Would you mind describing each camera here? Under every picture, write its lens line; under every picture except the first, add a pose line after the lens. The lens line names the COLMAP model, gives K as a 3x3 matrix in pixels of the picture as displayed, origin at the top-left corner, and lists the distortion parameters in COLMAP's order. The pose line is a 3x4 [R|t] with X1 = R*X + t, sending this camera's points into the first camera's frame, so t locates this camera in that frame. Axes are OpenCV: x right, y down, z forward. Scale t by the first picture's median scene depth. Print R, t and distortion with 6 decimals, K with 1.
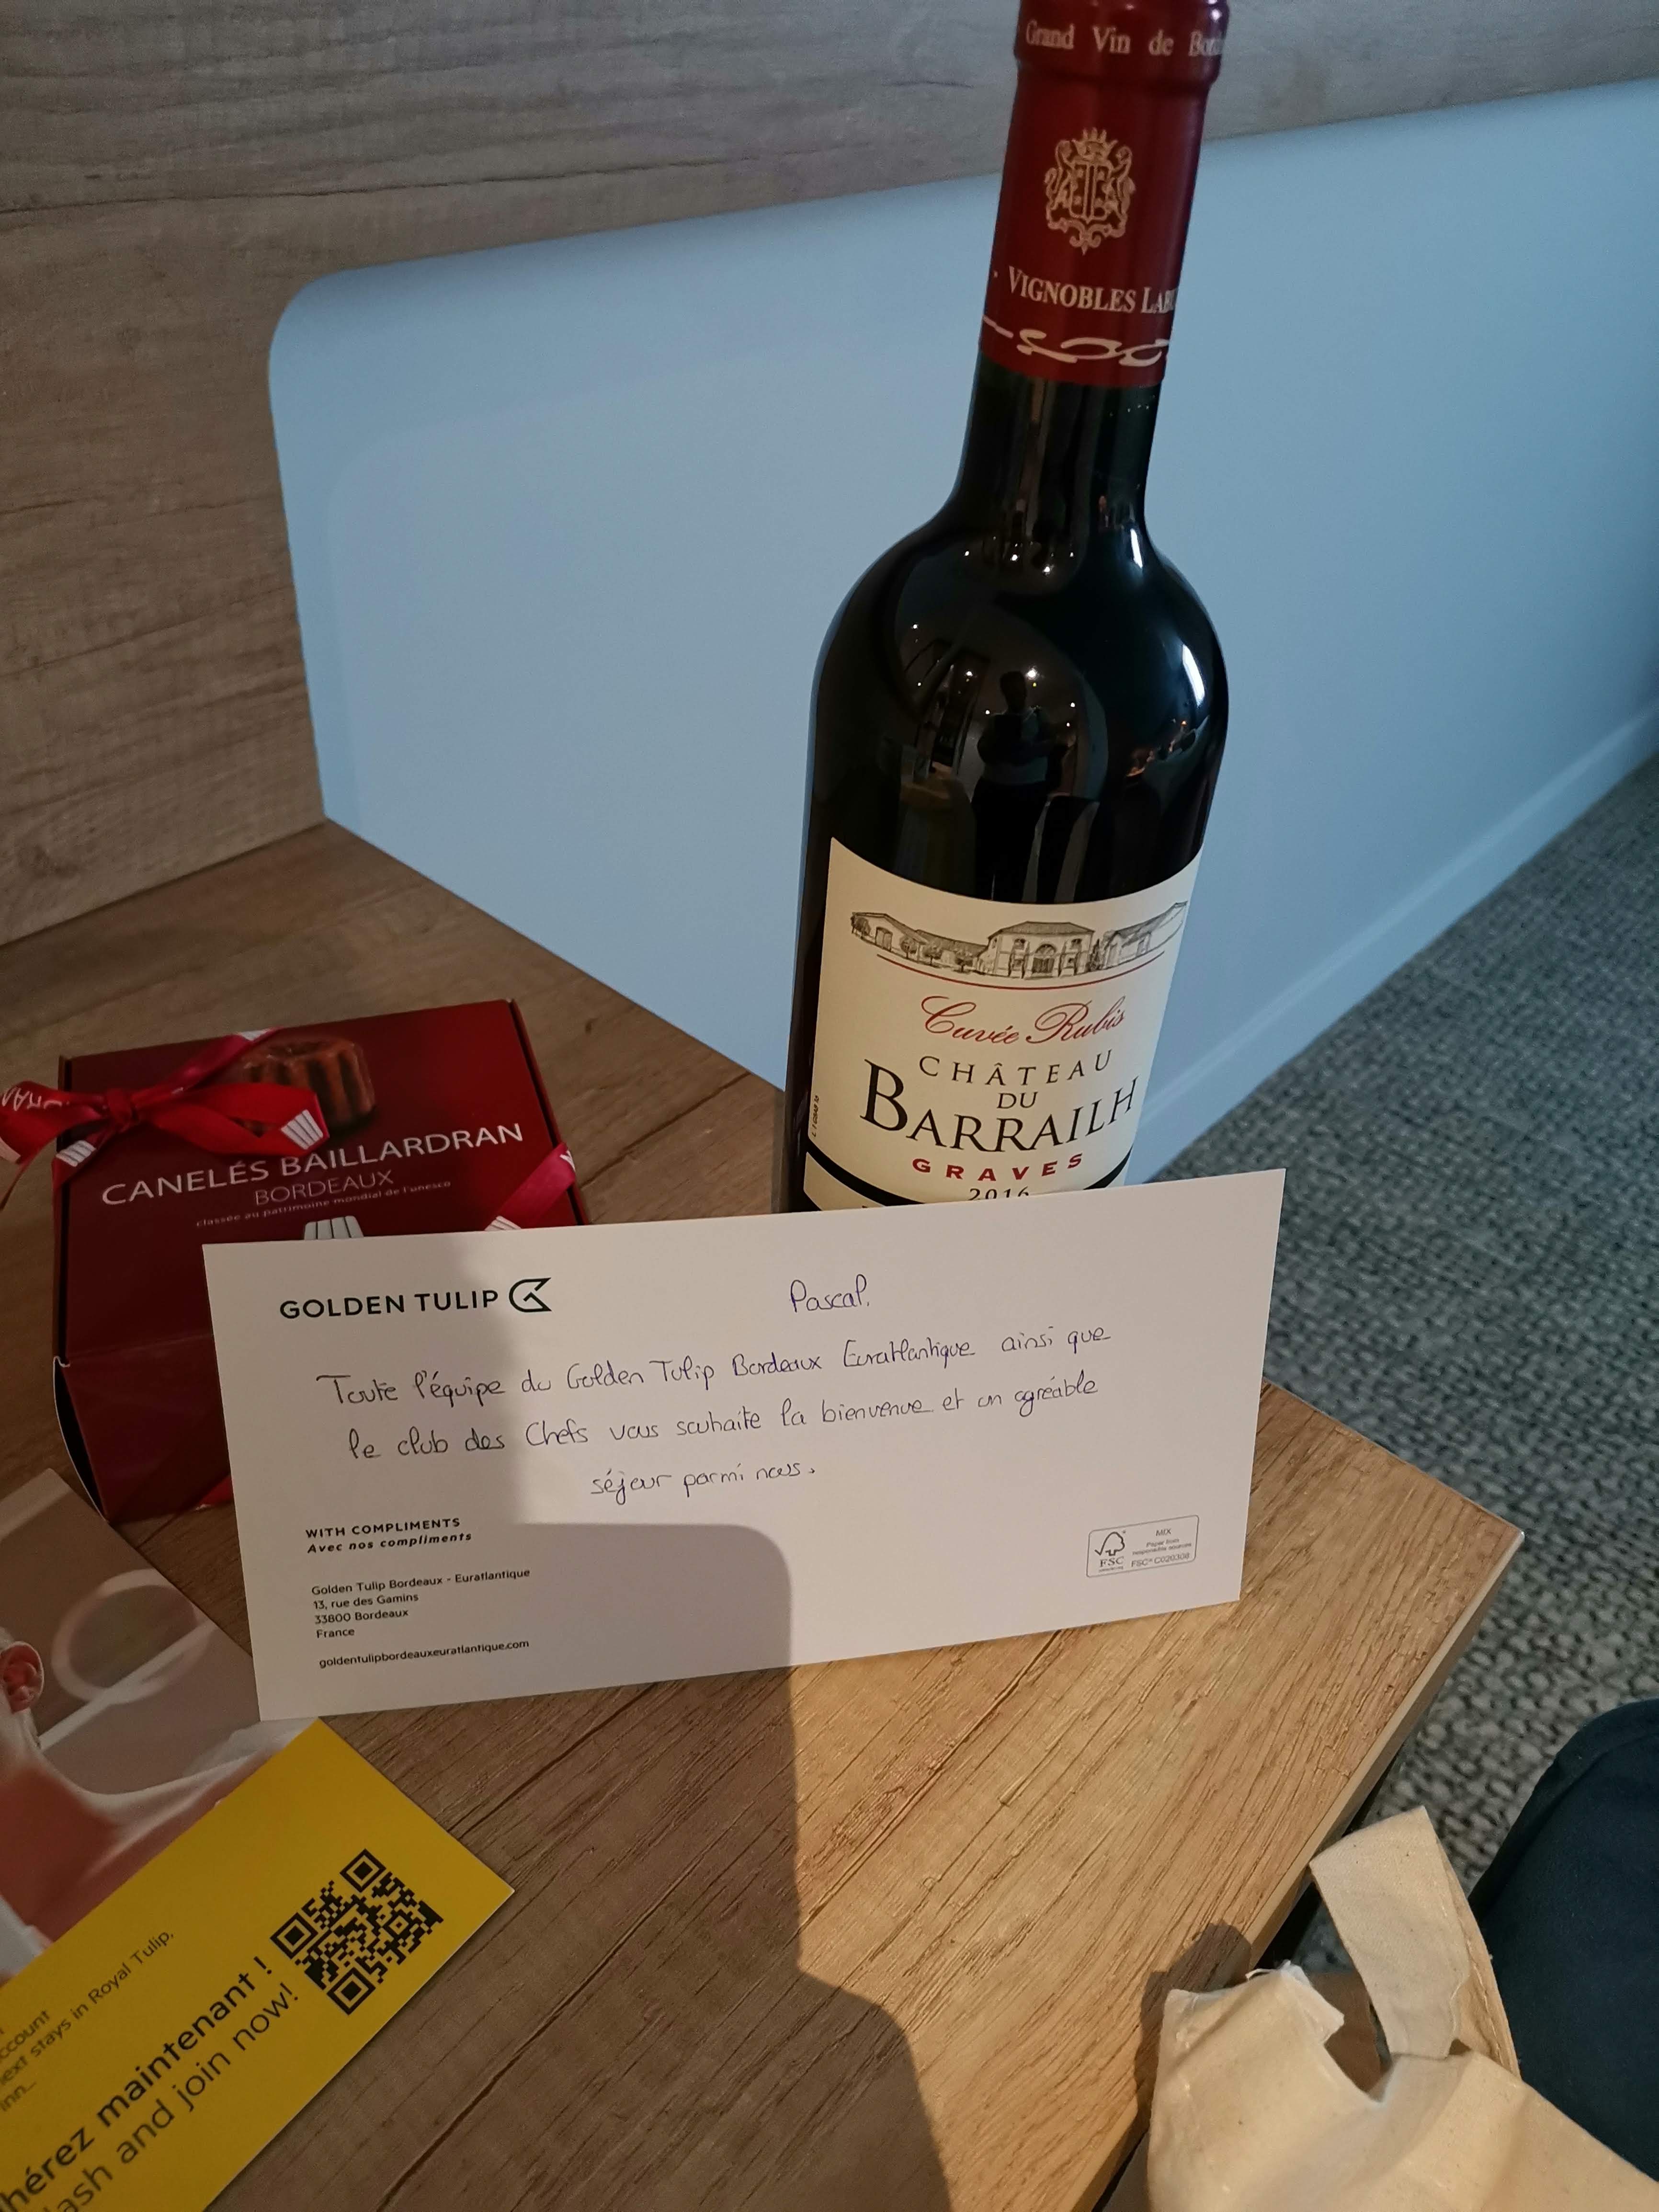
lens RADIAL K [[1605.6, 0, 829.5], [0, 1605.6, 1106.0], [0, 0, 1]] dist [-0.004652, 0.000482]
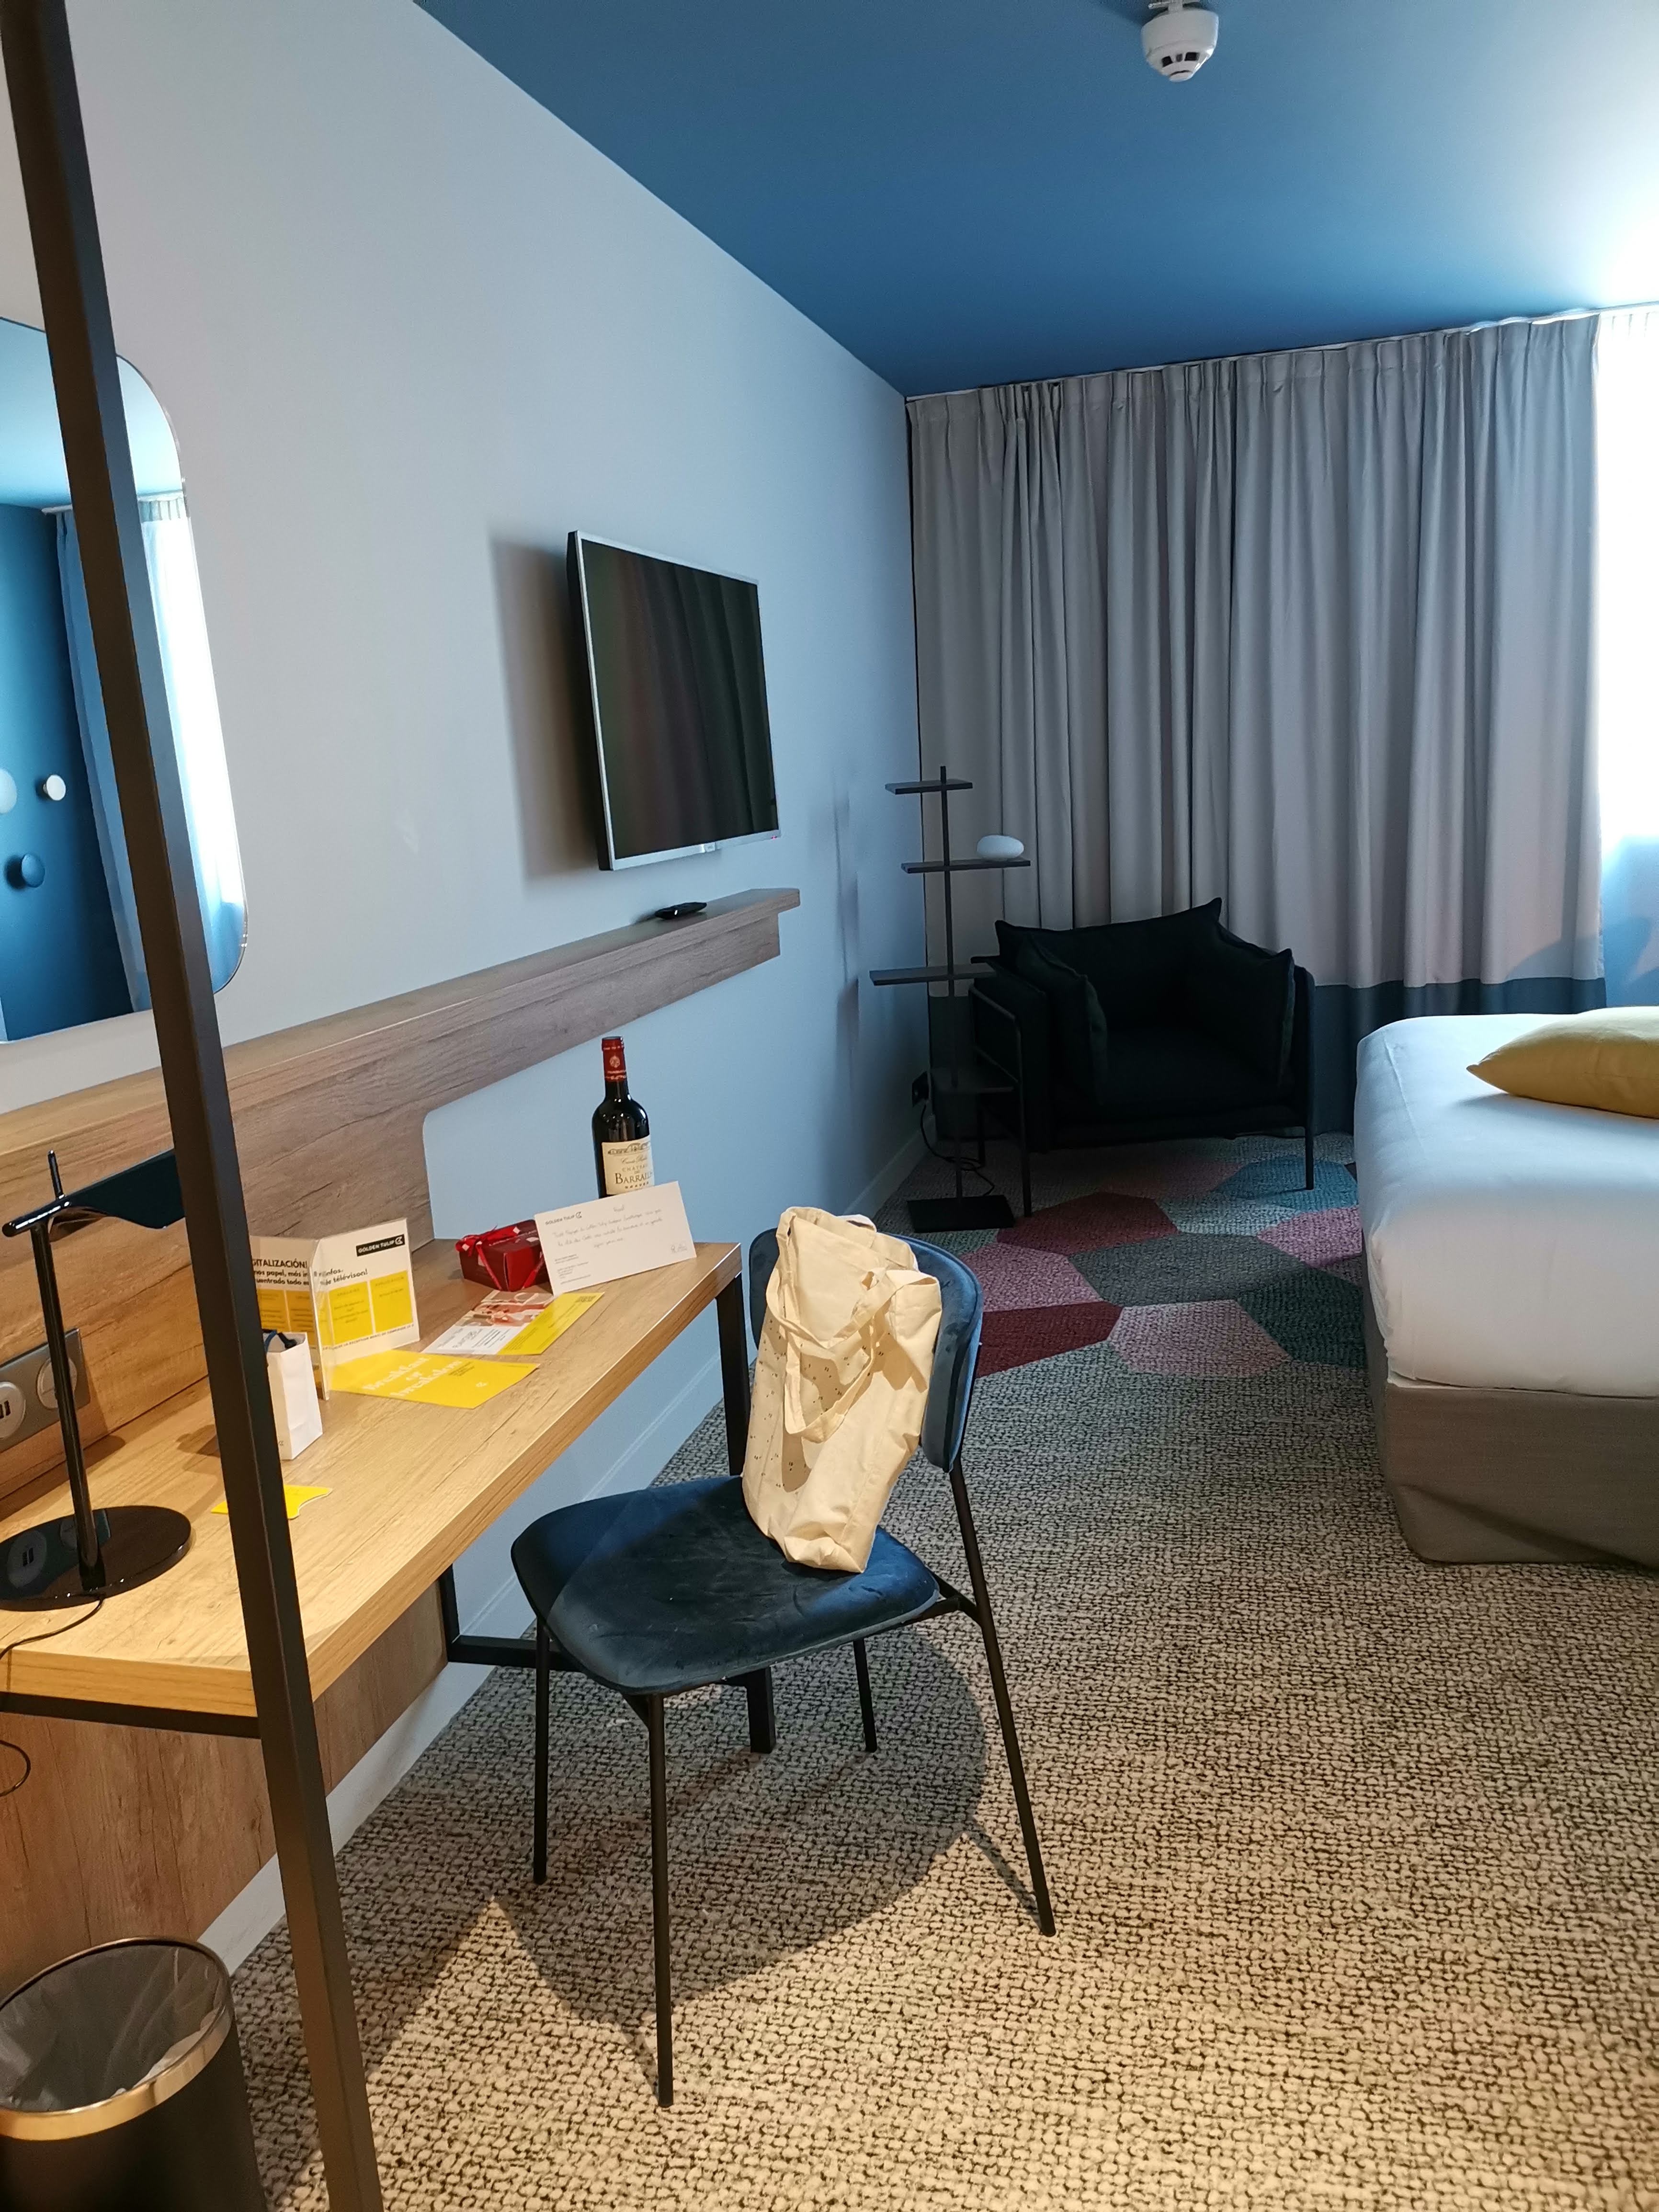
lens RADIAL K [[1605.6, 0, 829.5], [0, 1605.6, 1106.0], [0, 0, 1]] dist [-0.004652, 0.000482]
pose [[0.889137, -0.211137, 0.406025, -1.773674], [0.376638, 0.841579, -0.387155, 2.570937], [-0.259959, 0.497158, 0.827801, -4.771233]]
